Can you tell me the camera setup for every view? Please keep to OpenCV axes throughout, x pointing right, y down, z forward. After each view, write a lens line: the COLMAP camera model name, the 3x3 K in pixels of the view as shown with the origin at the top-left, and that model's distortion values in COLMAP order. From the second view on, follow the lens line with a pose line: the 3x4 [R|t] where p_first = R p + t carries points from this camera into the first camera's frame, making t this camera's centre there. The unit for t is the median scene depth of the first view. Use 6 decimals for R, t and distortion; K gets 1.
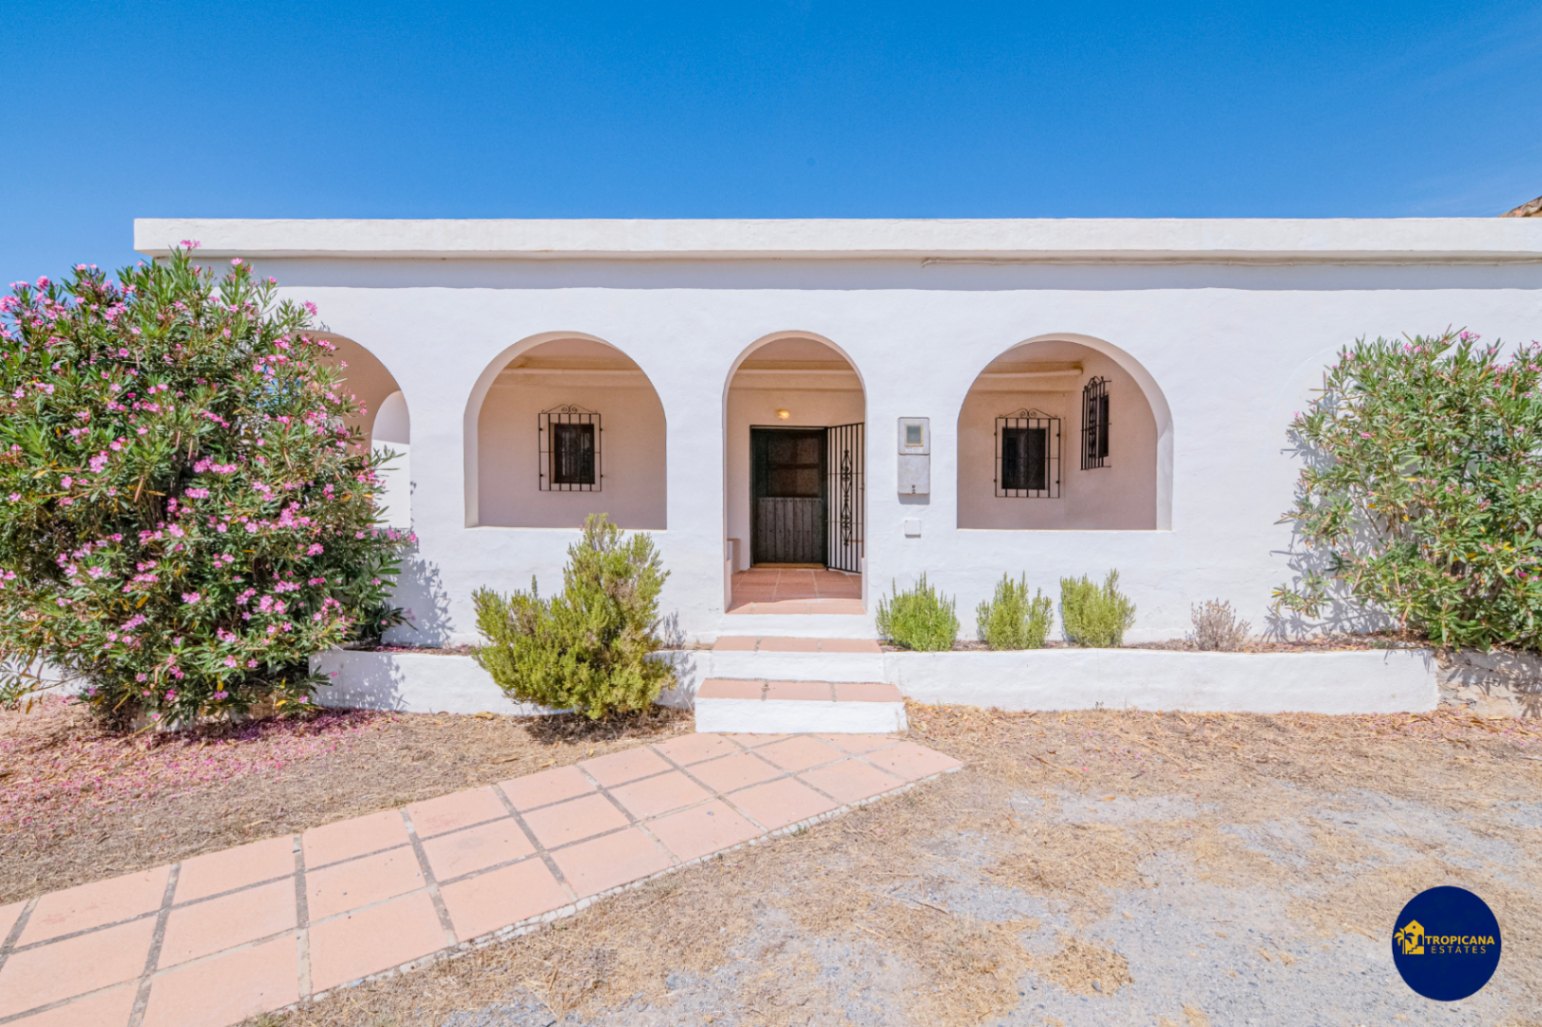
lens RADIAL K [[755.1, 0, 771.0], [0, 755.1, 513.5], [0, 0, 1]] dist [0.001024, 0.000199]
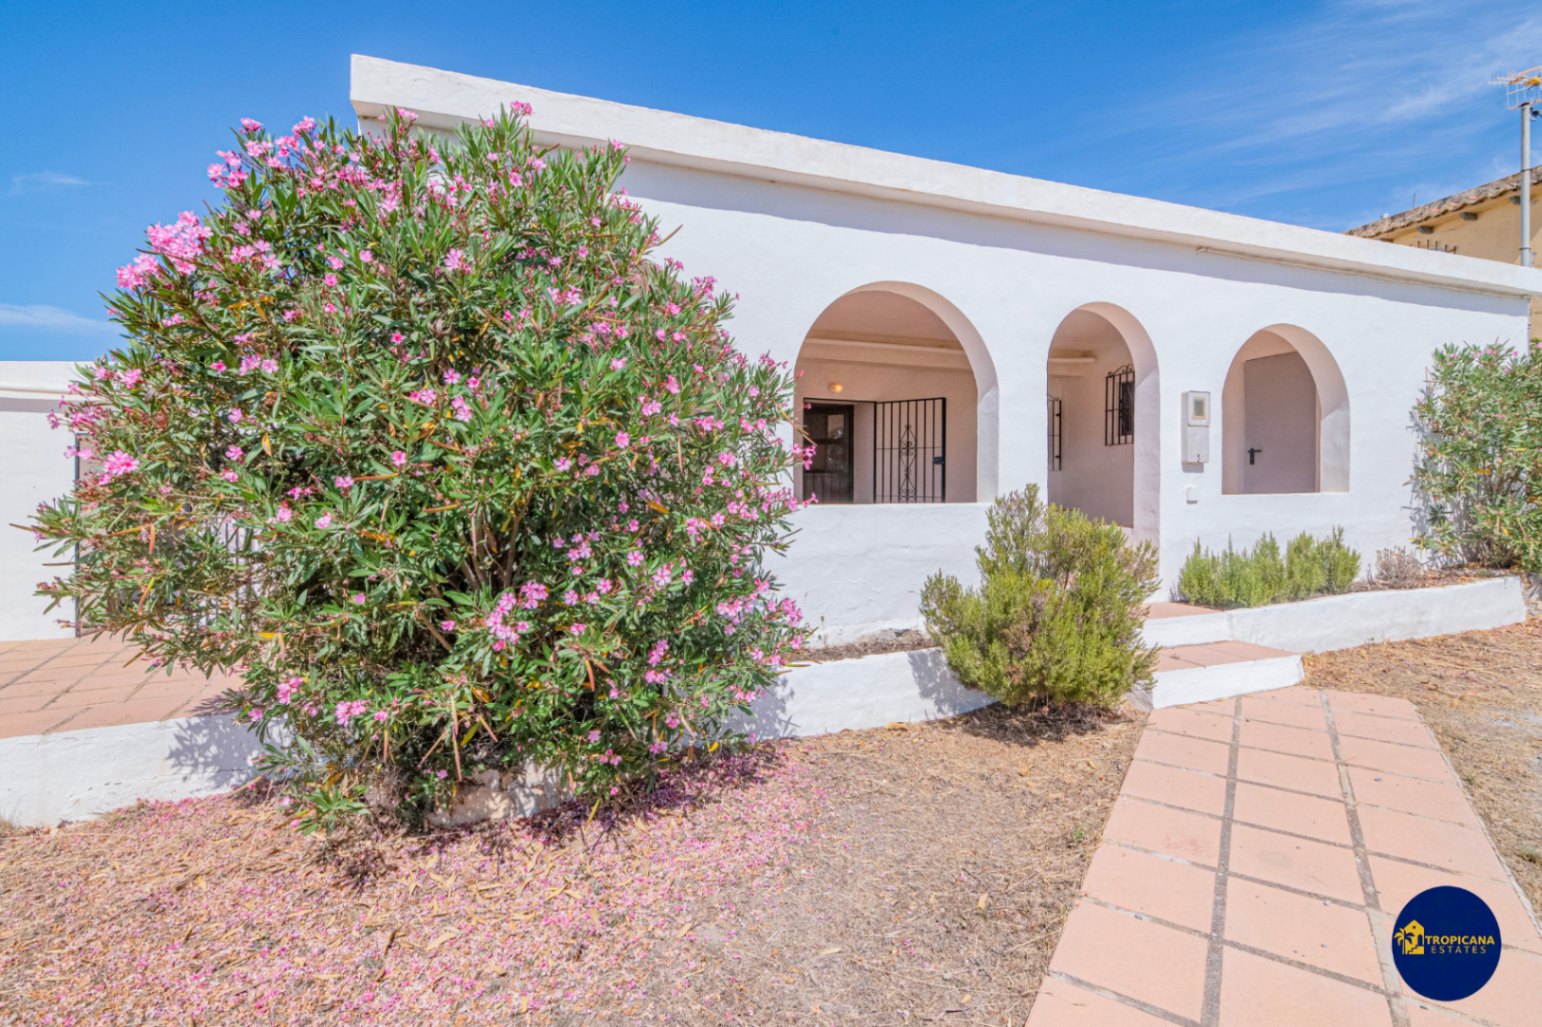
lens RADIAL K [[734.2, 0, 782.1], [0, 734.2, 471.8], [0, 0, 1]] dist [-0.000031, -0.000208]
pose [[0.918911, -0.007634, 0.394392, -0.752571], [0.019176, 0.999495, -0.025332, 0.002003], [-0.394000, 0.030841, 0.918593, 0.268049]]
